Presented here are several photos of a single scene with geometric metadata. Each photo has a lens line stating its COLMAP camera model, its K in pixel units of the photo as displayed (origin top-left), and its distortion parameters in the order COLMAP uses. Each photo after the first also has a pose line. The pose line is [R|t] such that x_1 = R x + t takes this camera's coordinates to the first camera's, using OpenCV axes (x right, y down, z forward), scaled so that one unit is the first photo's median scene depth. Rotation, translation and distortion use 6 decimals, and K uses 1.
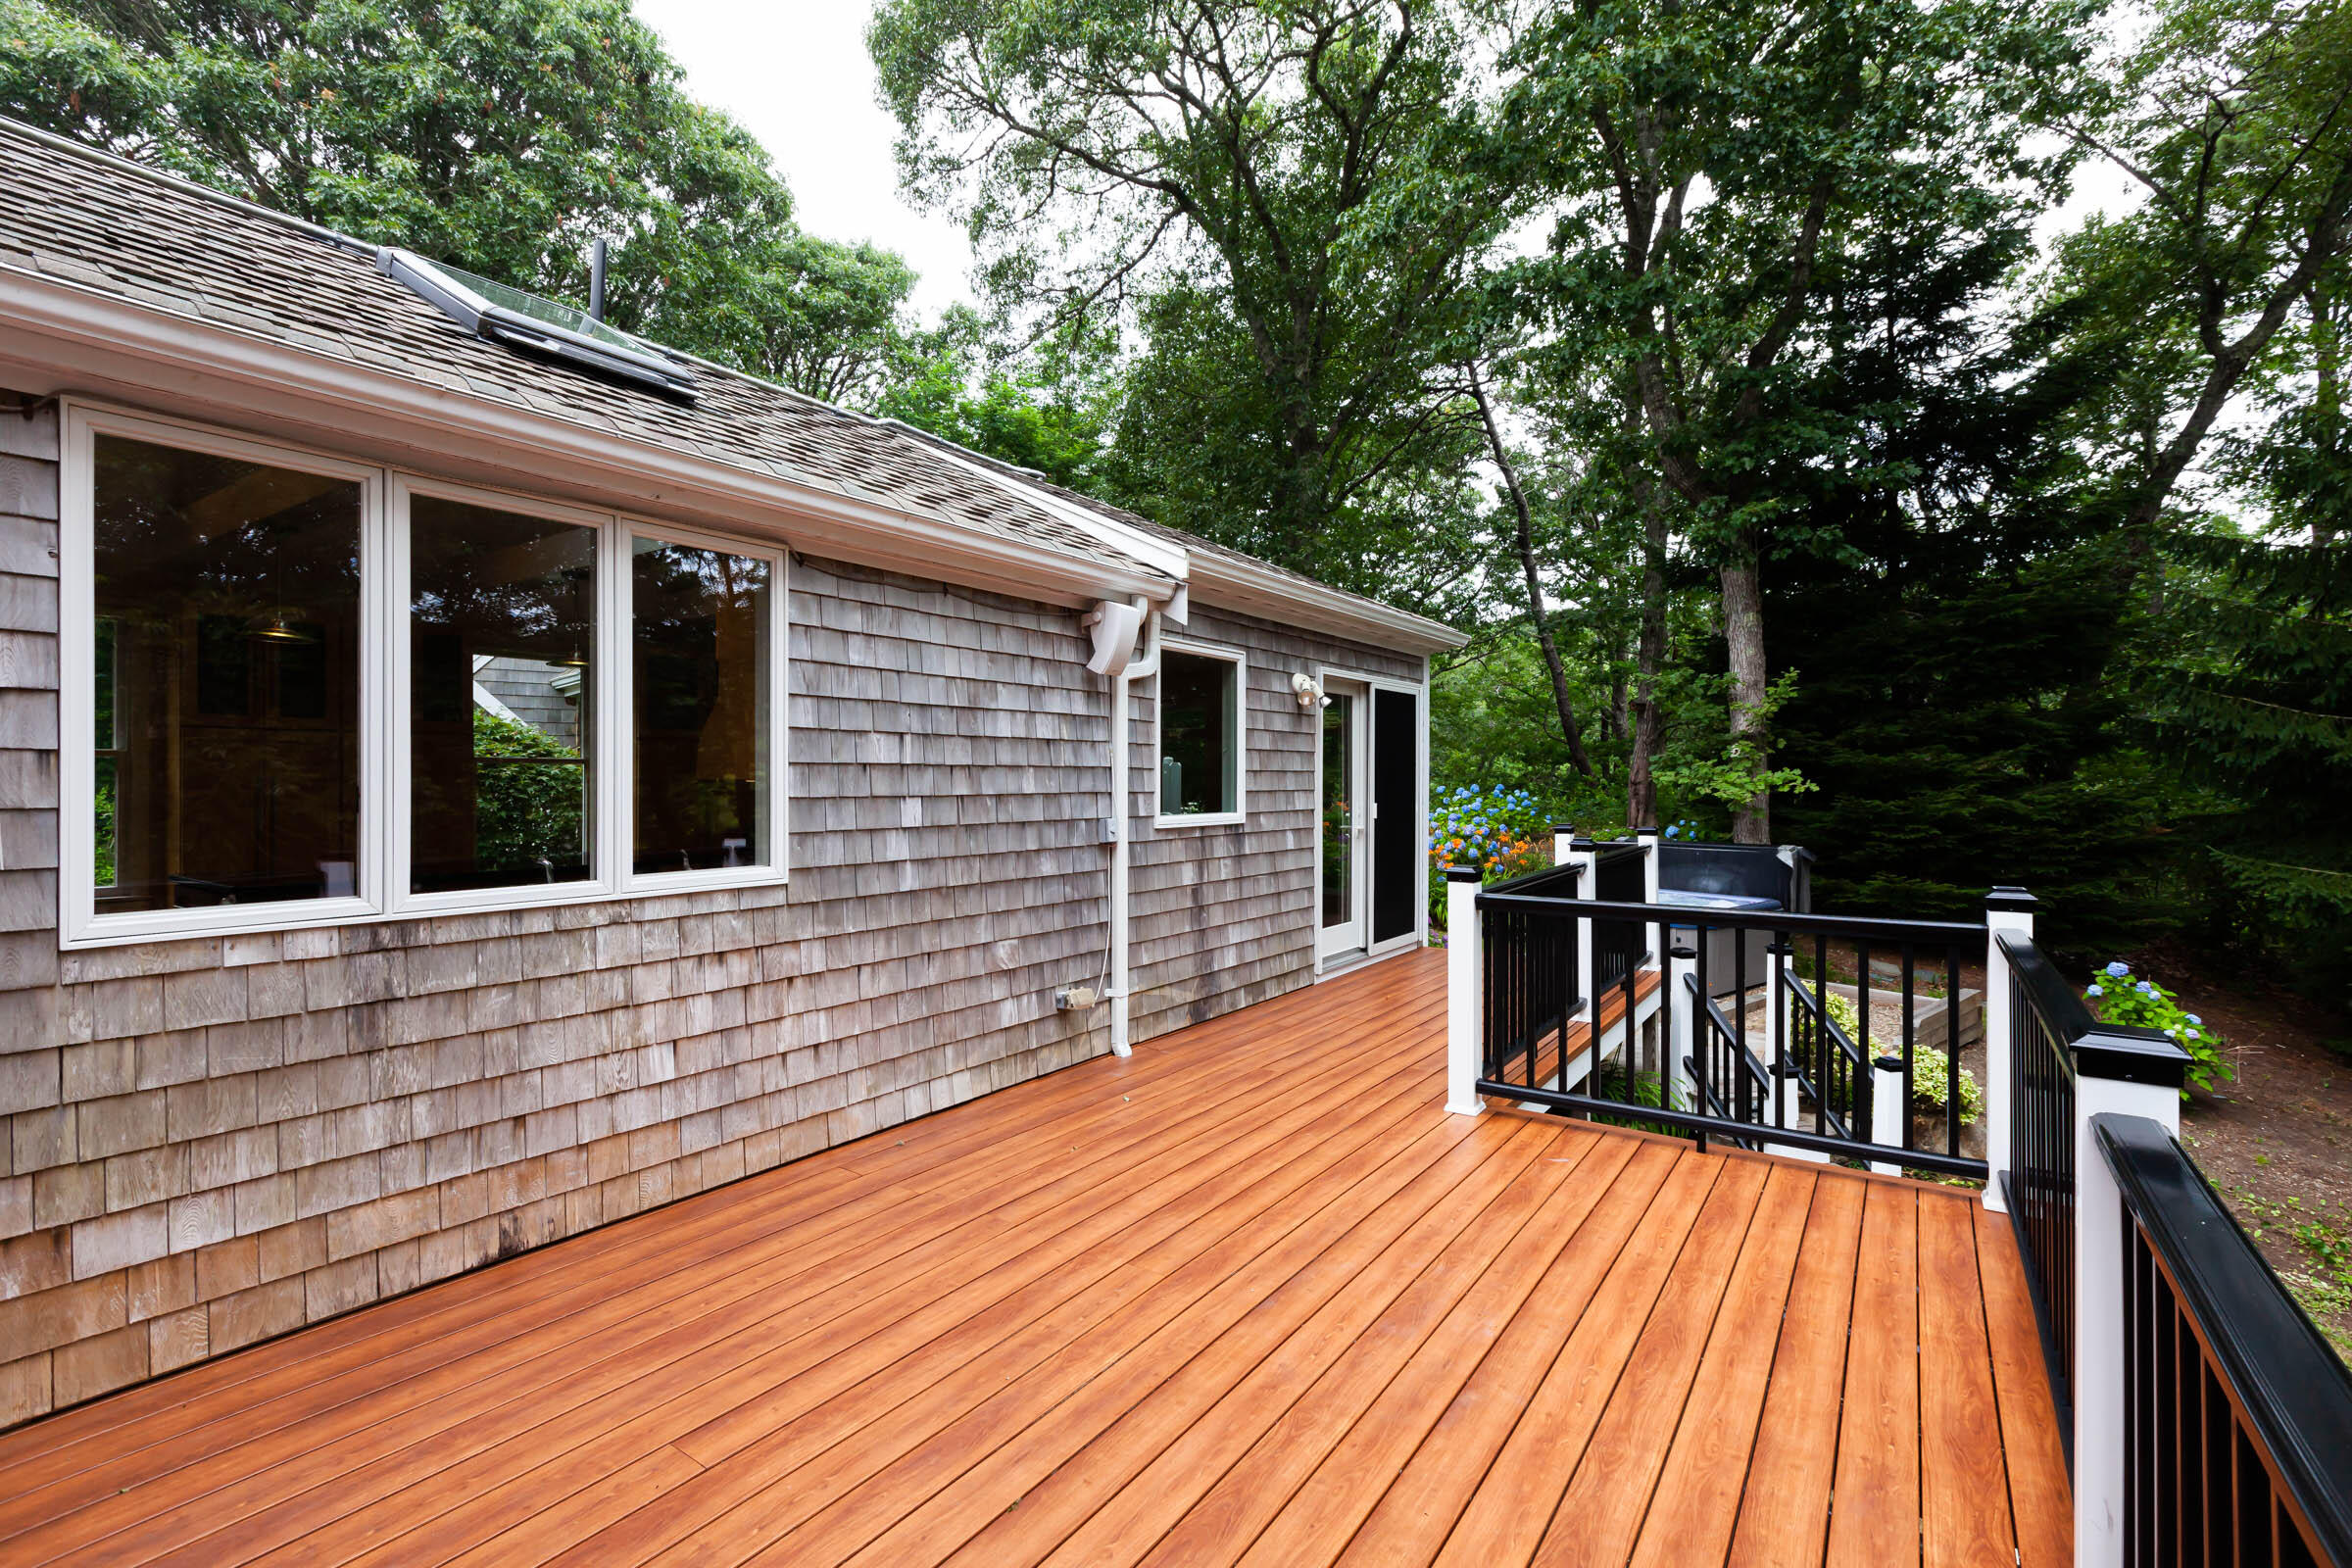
lens RADIAL K [[1096.1, 0, 1201.1], [0, 1096.1, 776.0], [0, 0, 1]] dist [0.003460, 0.004299]
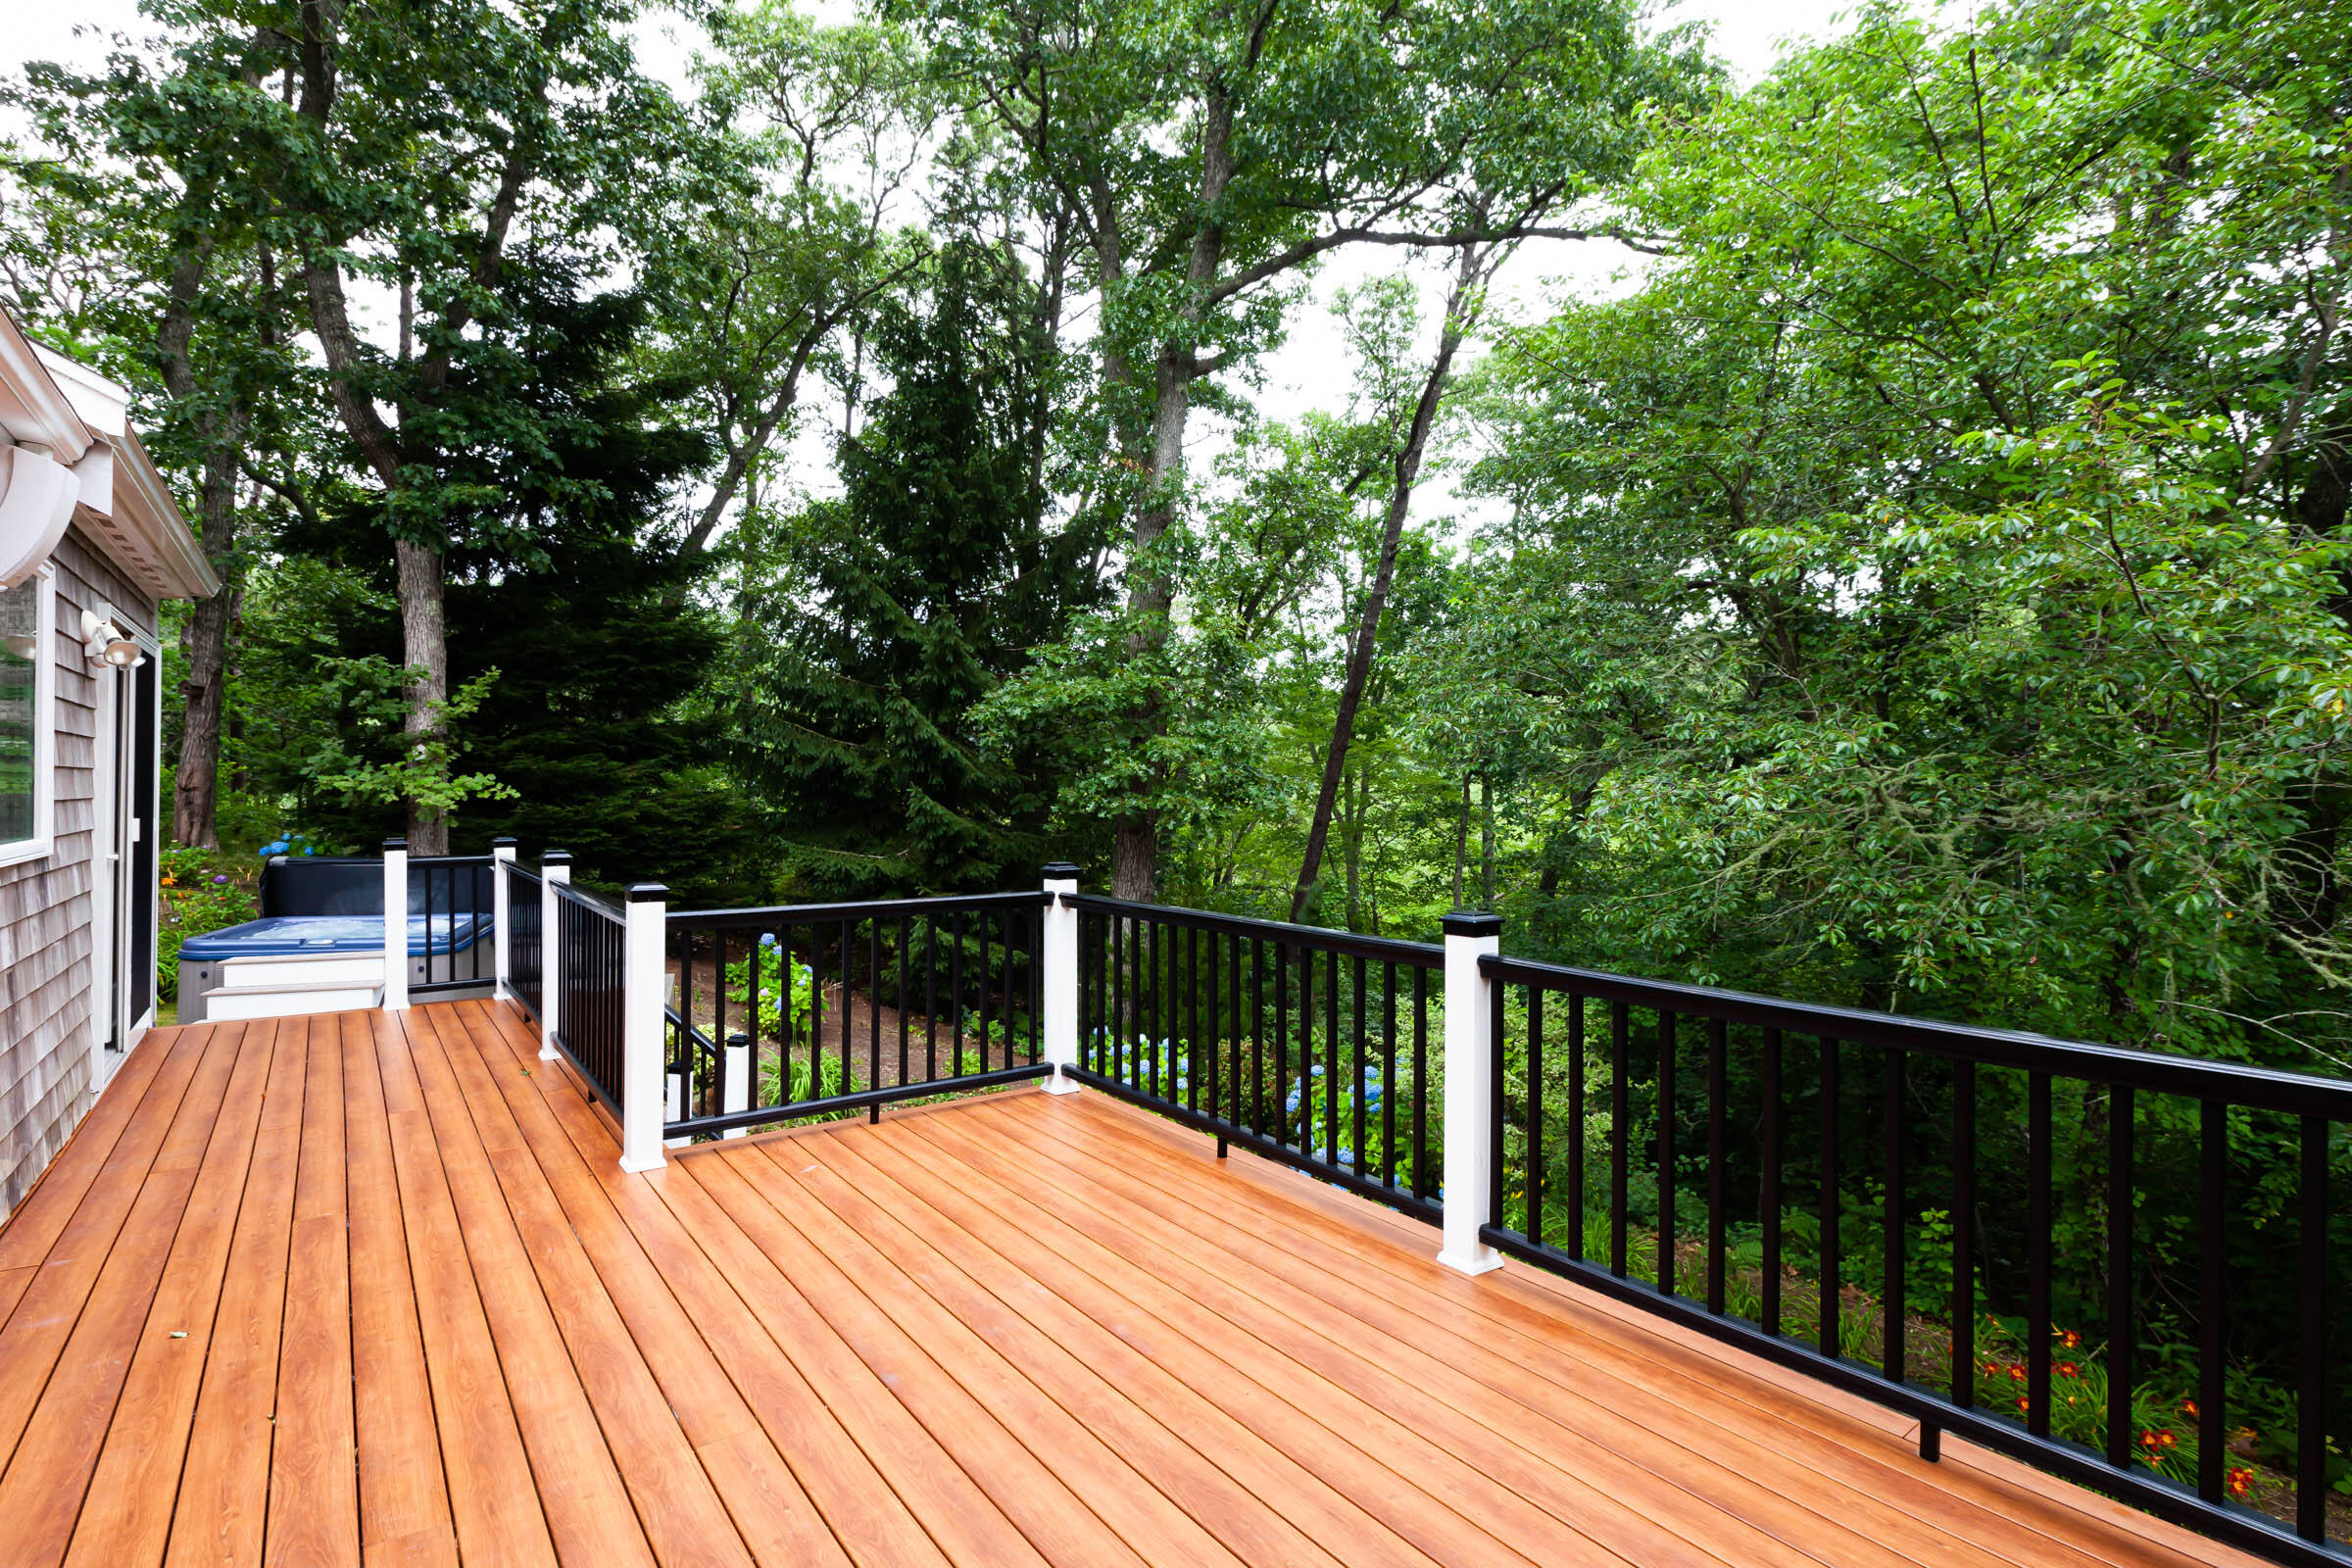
lens RADIAL K [[1096.1, 0, 1195.9], [0, 1096.1, 788.8], [0, 0, 1]] dist [0.003460, 0.004299]
pose [[0.334263, -0.000287, 0.942480, -0.396401], [-0.006705, 0.999974, 0.002682, 0.000071], [-0.942456, -0.007216, 0.334253, 0.270804]]
